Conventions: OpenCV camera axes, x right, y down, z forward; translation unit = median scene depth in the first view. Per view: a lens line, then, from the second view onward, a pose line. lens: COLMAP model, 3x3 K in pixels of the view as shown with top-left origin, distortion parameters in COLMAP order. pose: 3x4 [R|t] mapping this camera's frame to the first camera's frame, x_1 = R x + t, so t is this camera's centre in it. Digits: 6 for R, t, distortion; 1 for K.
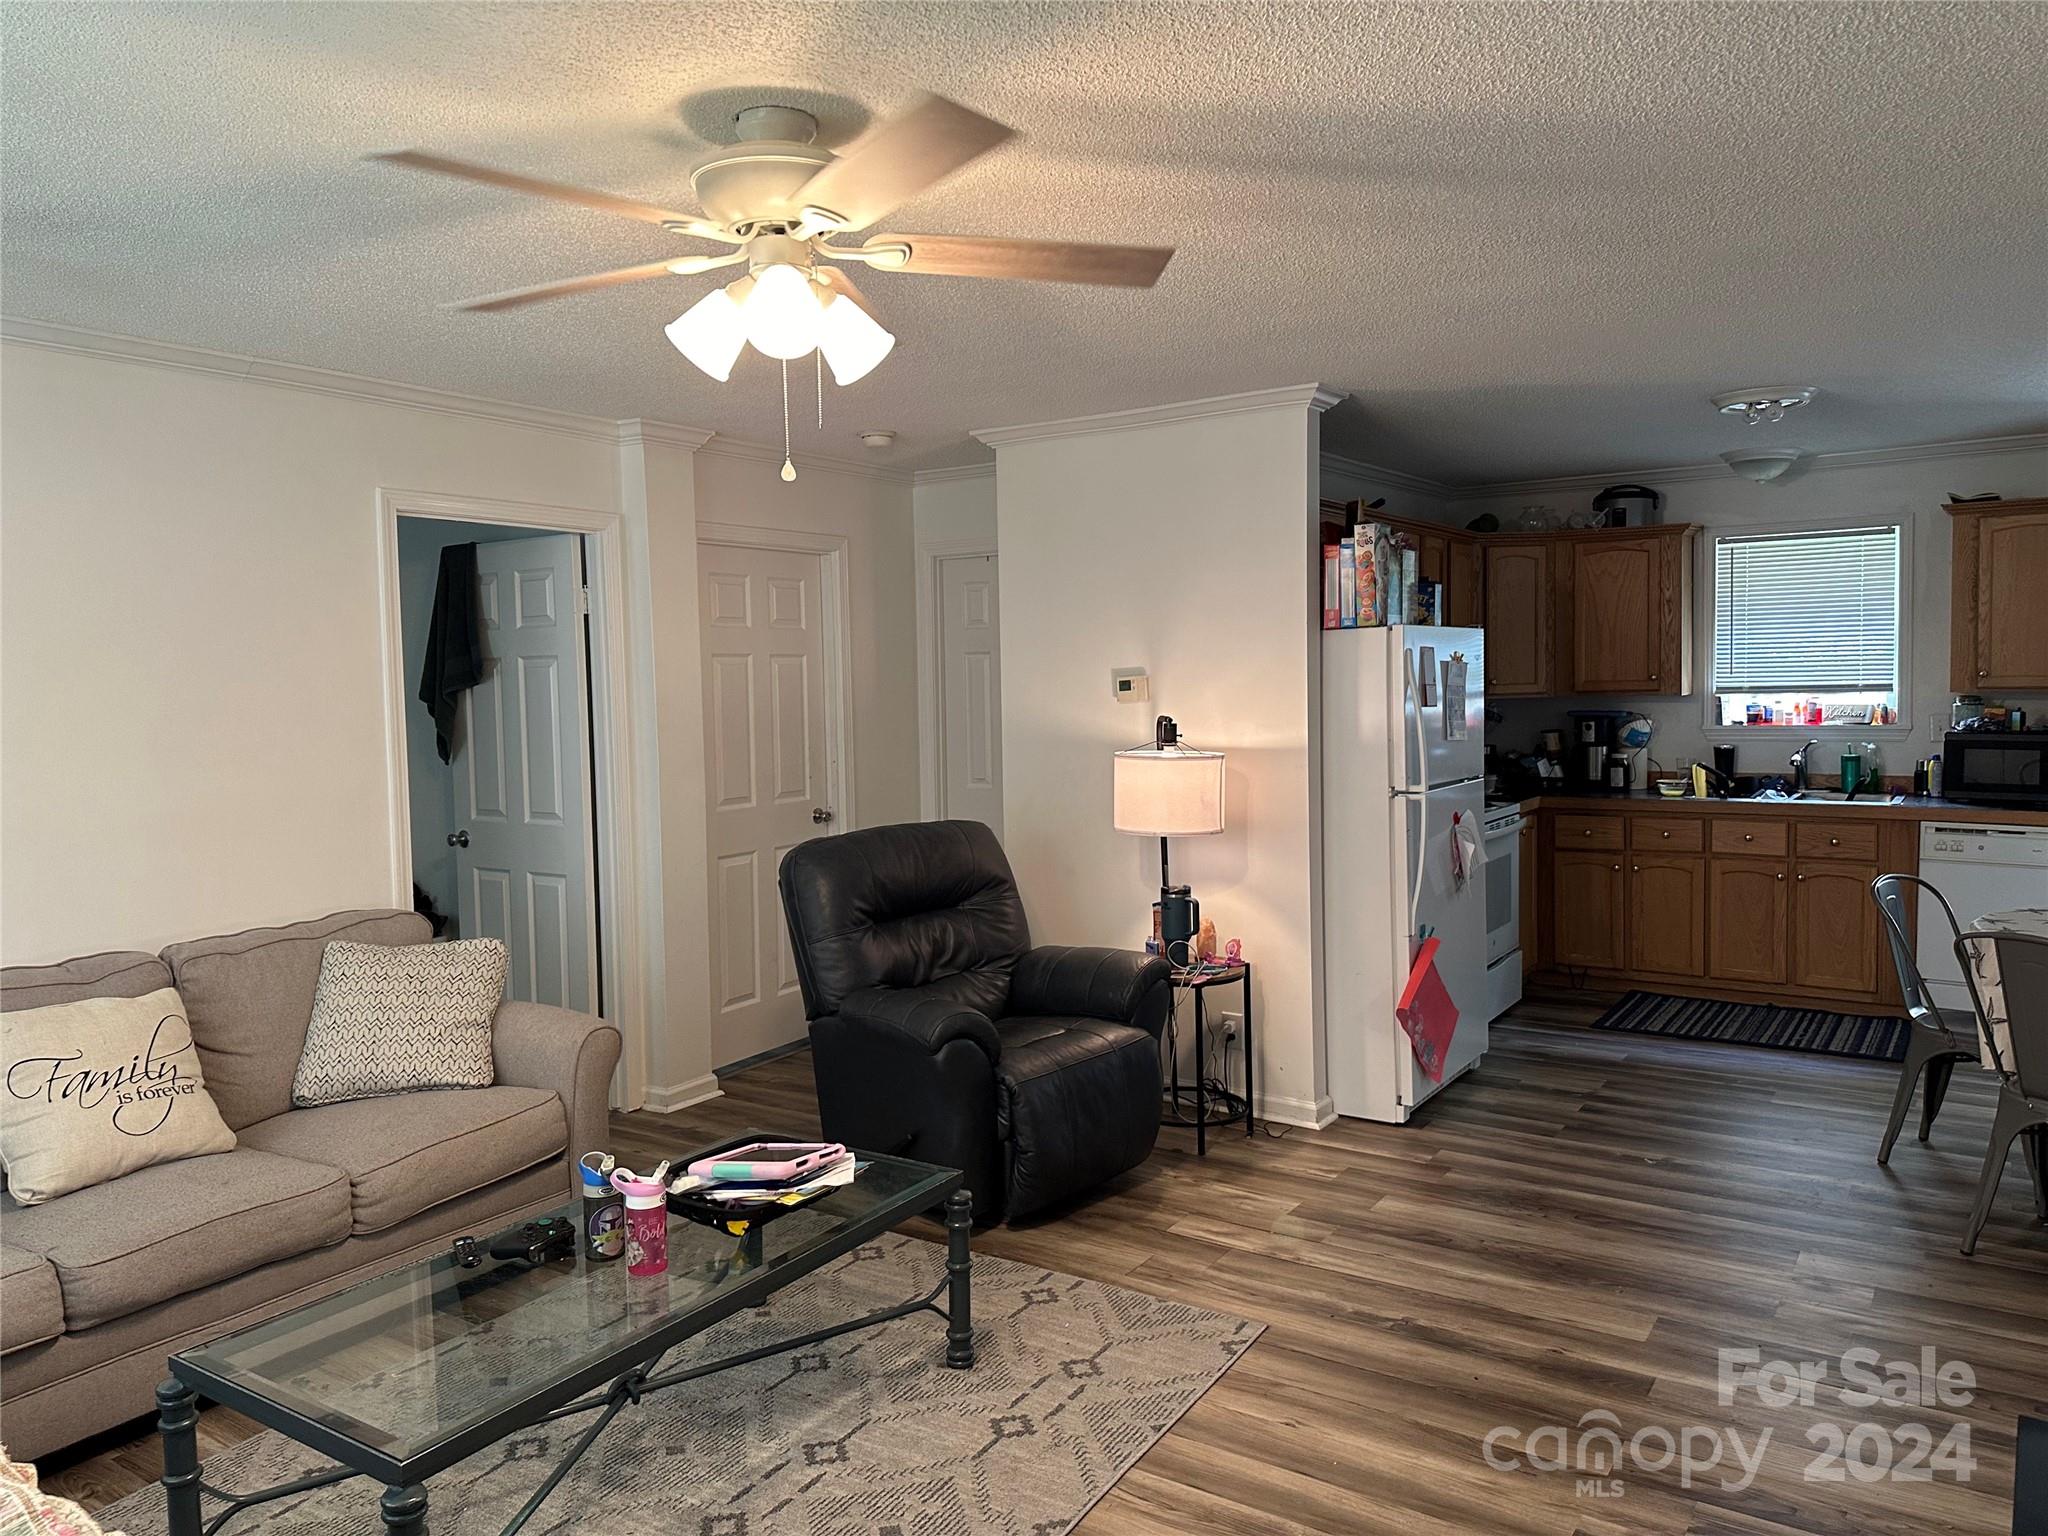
lens RADIAL K [[1431.8, 0, 1048.5], [0, 1431.8, 750.9], [0, 0, 1]] dist [0.053201, -0.050450]
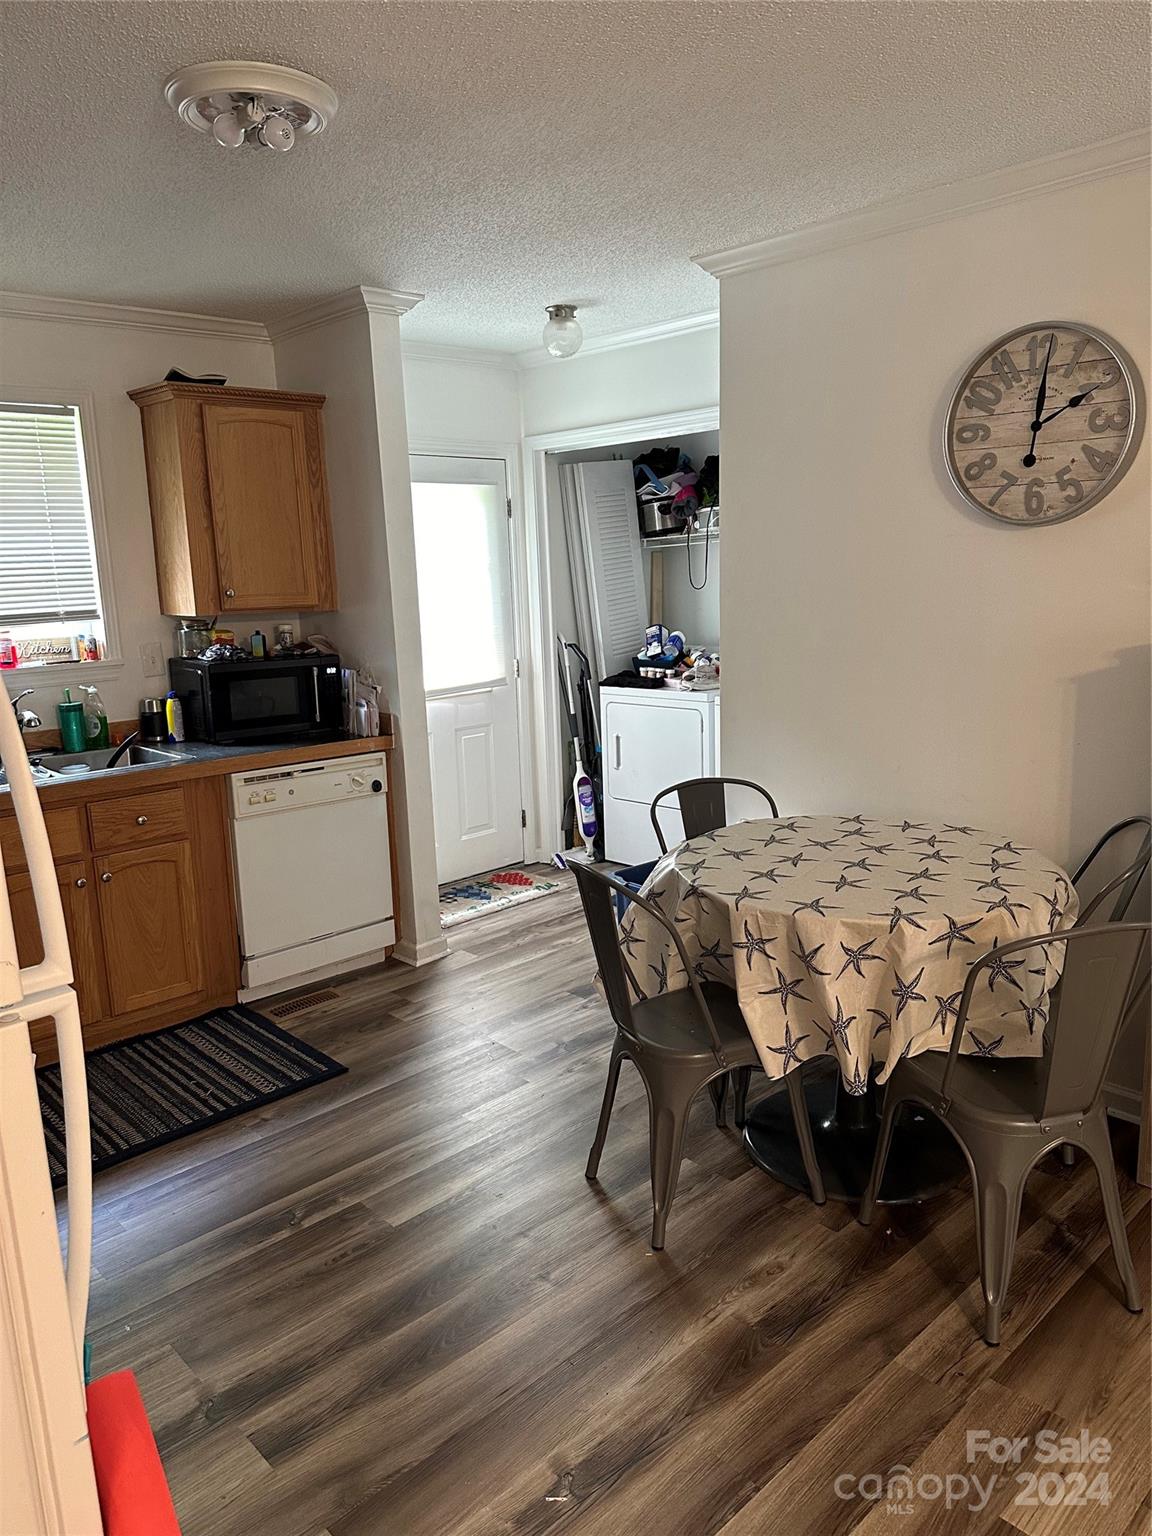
lens RADIAL K [[1062.6, 0, 576.0], [0, 1062.6, 768.0], [0, 0, 1]] dist [0.101240, -0.147390]
pose [[0.234039, -0.169340, 0.957366, 0.055902], [0.083422, 0.984580, 0.153760, -0.029490], [-0.968642, 0.043879, 0.244556, 0.595150]]
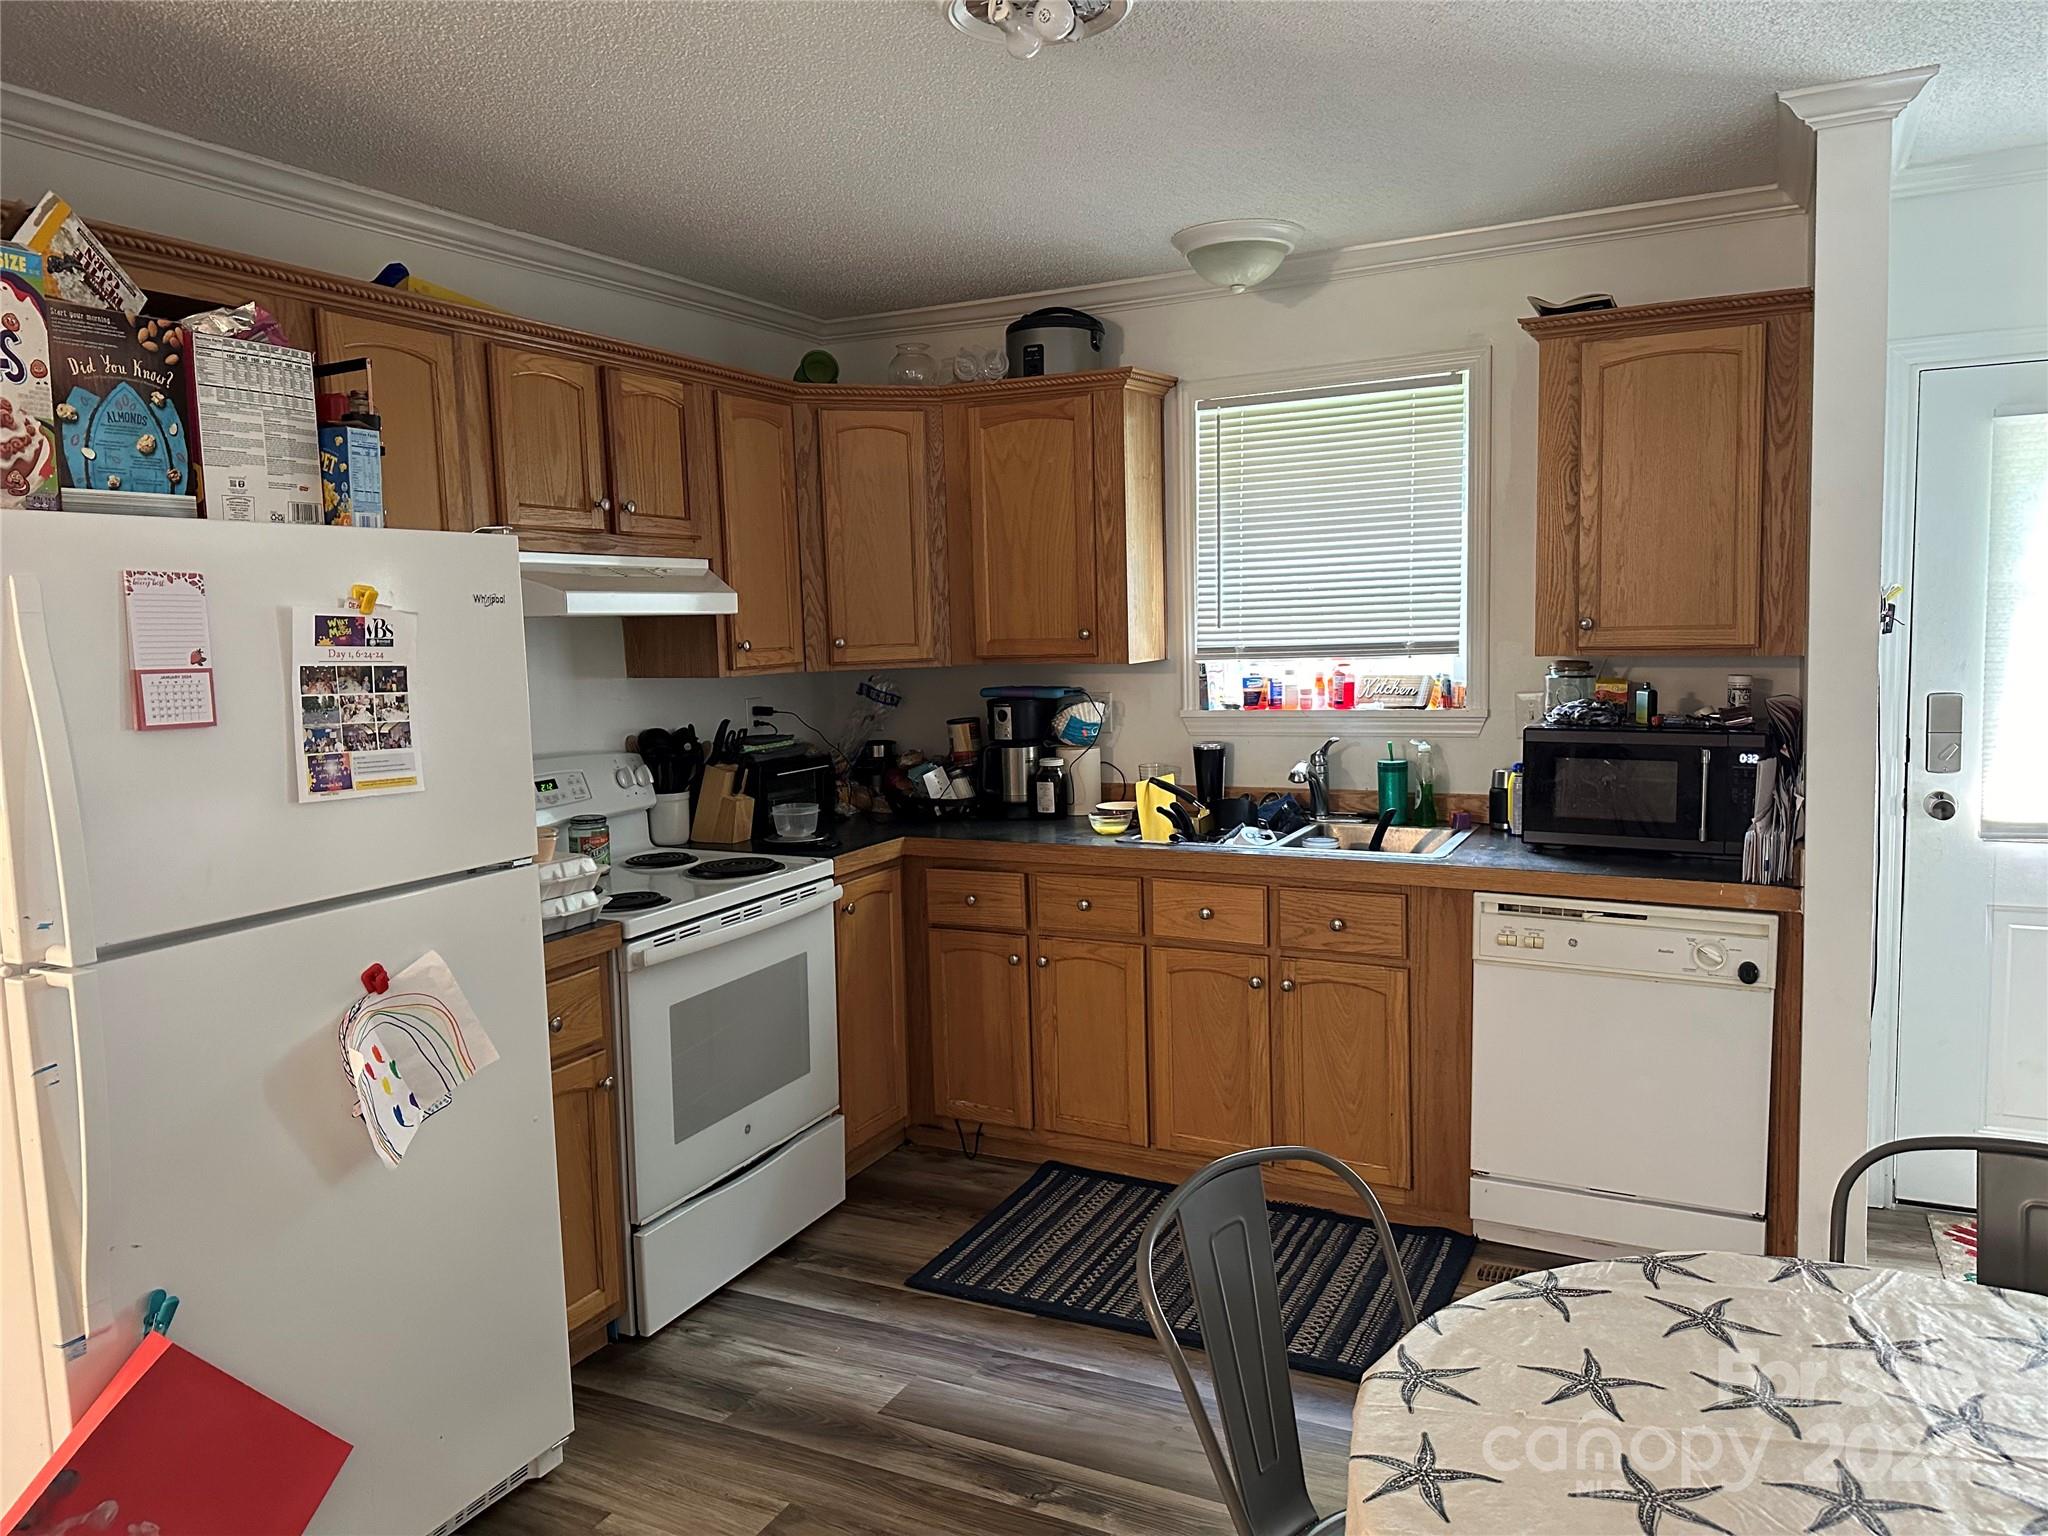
lens RADIAL K [[1410.8, 0, 1017.1], [0, 1410.8, 759.4], [0, 0, 1]] dist [0.199099, -0.406261]
pose [[0.992539, -0.019275, 0.120398, 0.327649], [0.013742, 0.998818, 0.046619, -0.027424], [-0.121155, -0.044616, 0.991630, 0.431449]]
